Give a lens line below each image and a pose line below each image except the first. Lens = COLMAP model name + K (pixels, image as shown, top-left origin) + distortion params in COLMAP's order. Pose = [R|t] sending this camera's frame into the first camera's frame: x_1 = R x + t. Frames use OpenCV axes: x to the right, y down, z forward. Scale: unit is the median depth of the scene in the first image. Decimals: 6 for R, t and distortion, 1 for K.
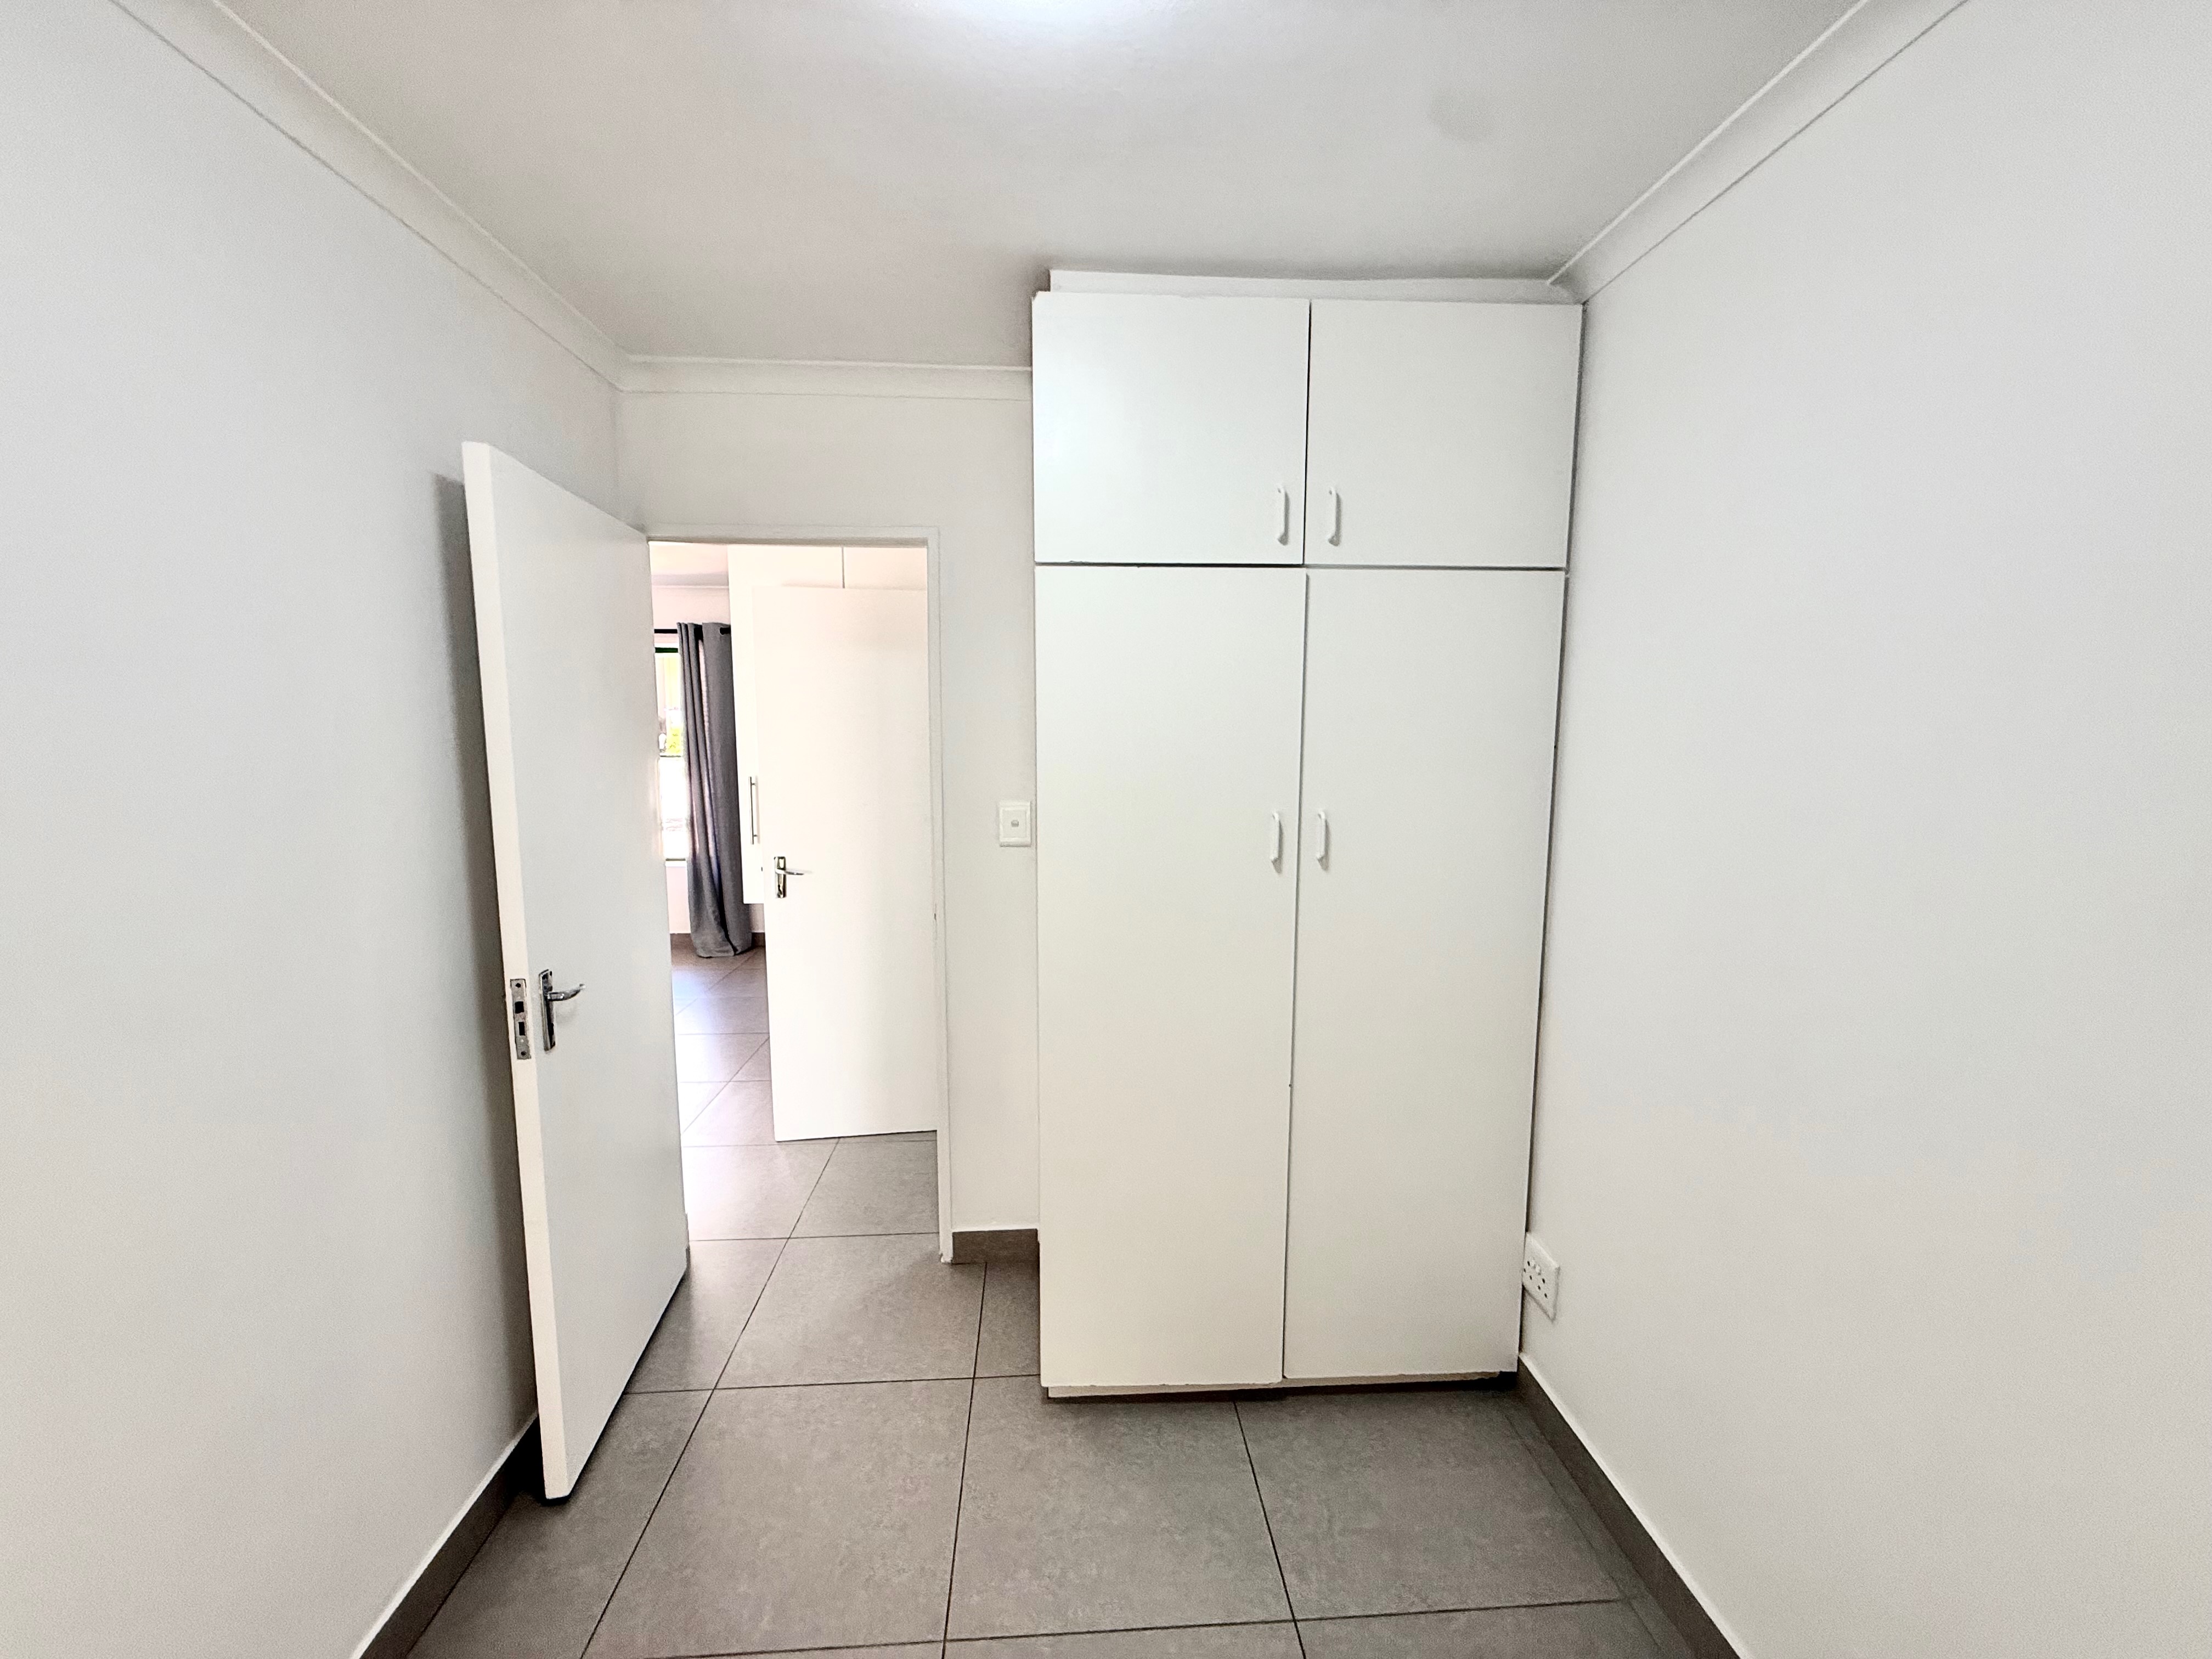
lens RADIAL K [[879.6, 0, 1106.0], [0, 879.6, 829.5], [0, 0, 1]] dist [0.001168, 0.000156]
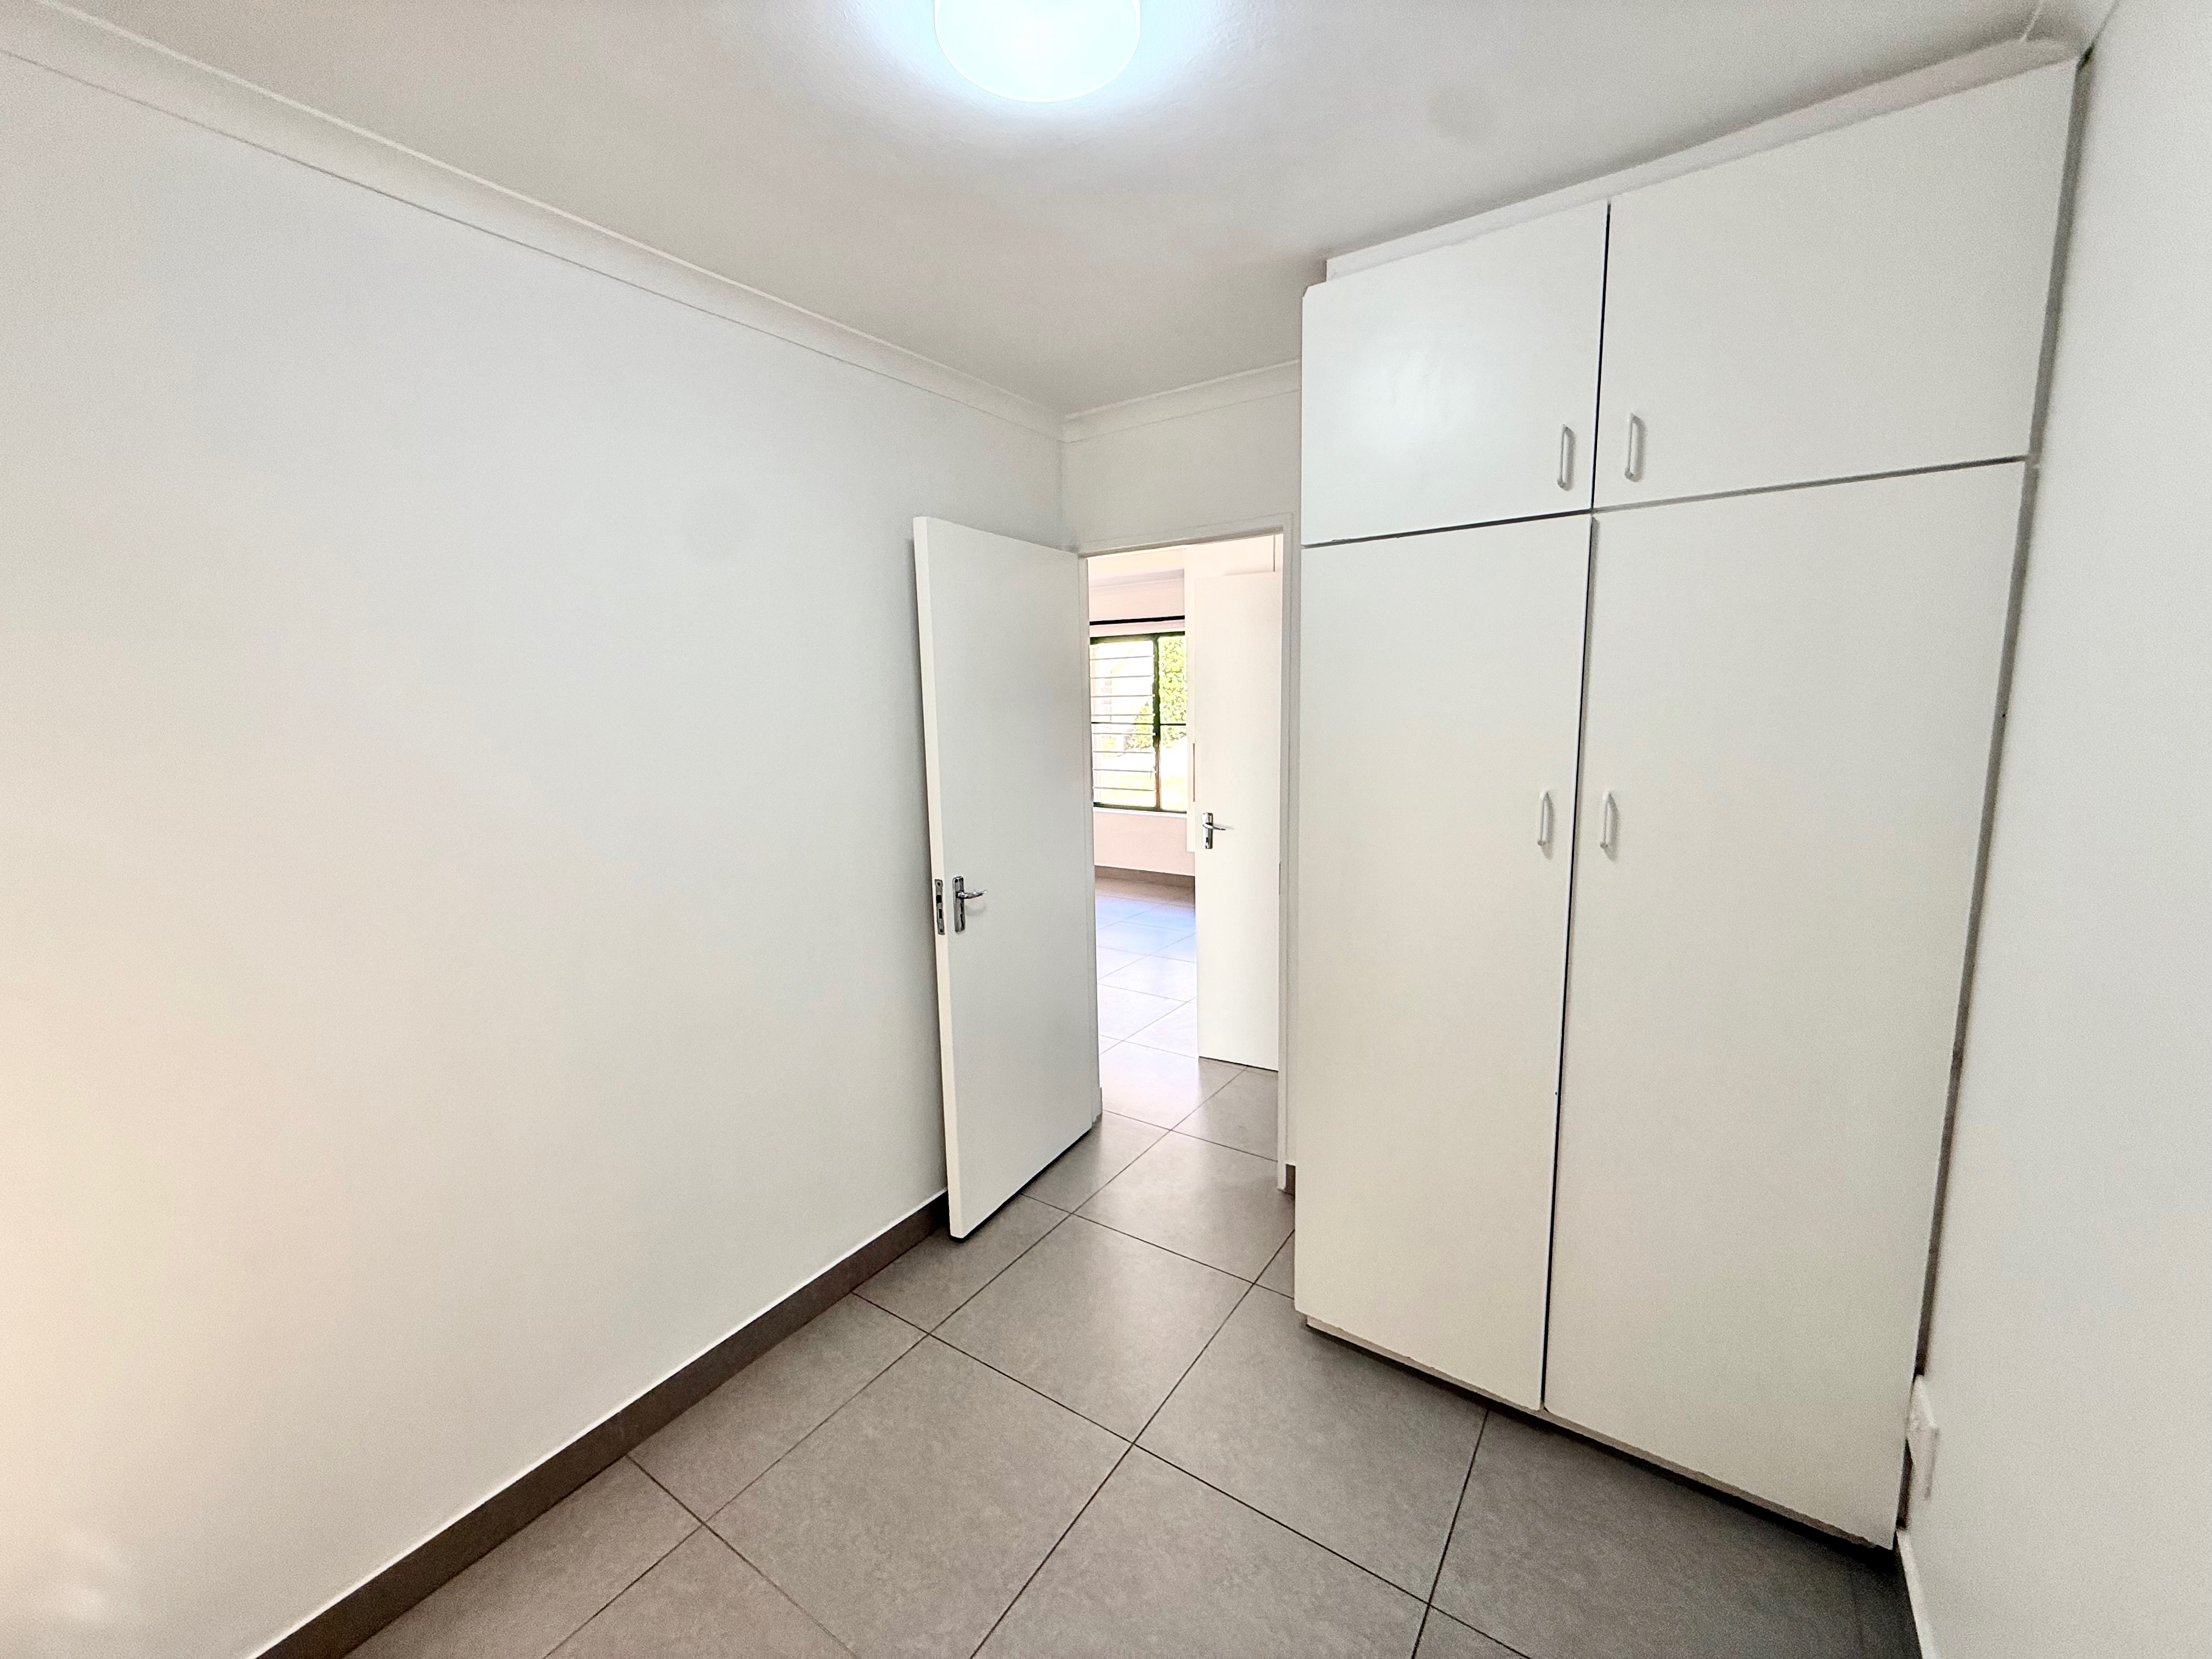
lens RADIAL K [[886.4, 0, 1106.0], [0, 886.4, 829.5], [0, 0, 1]] dist [-0.001409, -0.000088]
pose [[0.787249, 0.071311, -0.612498, 0.397562], [-0.047492, 0.997352, 0.055076, -0.007826], [0.614804, -0.014269, 0.788551, 0.001986]]
